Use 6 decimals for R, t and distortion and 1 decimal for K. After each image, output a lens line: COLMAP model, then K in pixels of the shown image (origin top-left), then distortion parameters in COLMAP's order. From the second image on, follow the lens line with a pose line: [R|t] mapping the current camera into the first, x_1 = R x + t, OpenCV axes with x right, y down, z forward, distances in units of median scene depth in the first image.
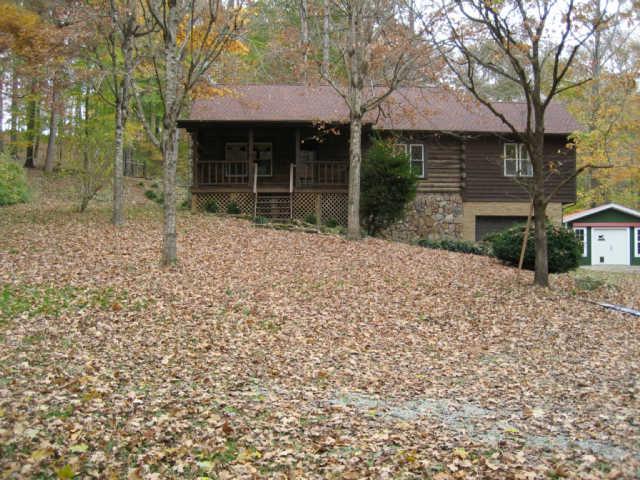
lens RADIAL K [[654.1, 0, 322.1], [0, 654.1, 243.2], [0, 0, 1]] dist [-0.118425, 0.000000]
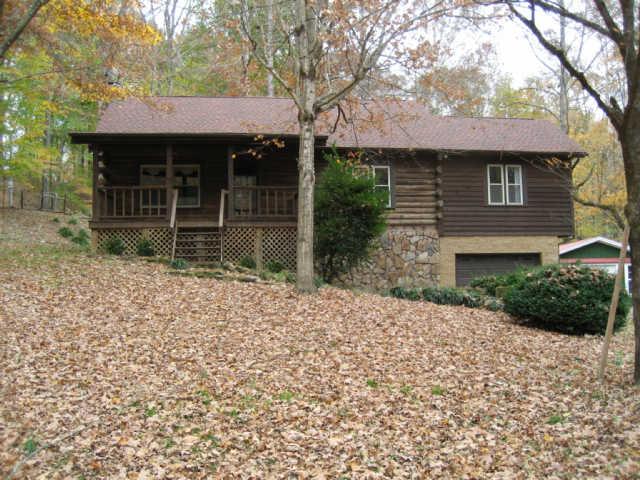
lens RADIAL K [[654.1, 0, 320.7], [0, 654.1, 239.1], [0, 0, 1]] dist [-0.118425, 0.000000]
pose [[0.996951, -0.010718, 0.077289, 0.008558], [0.015517, 0.997970, -0.061769, -0.015045], [-0.076470, 0.062780, 0.995093, 0.237440]]
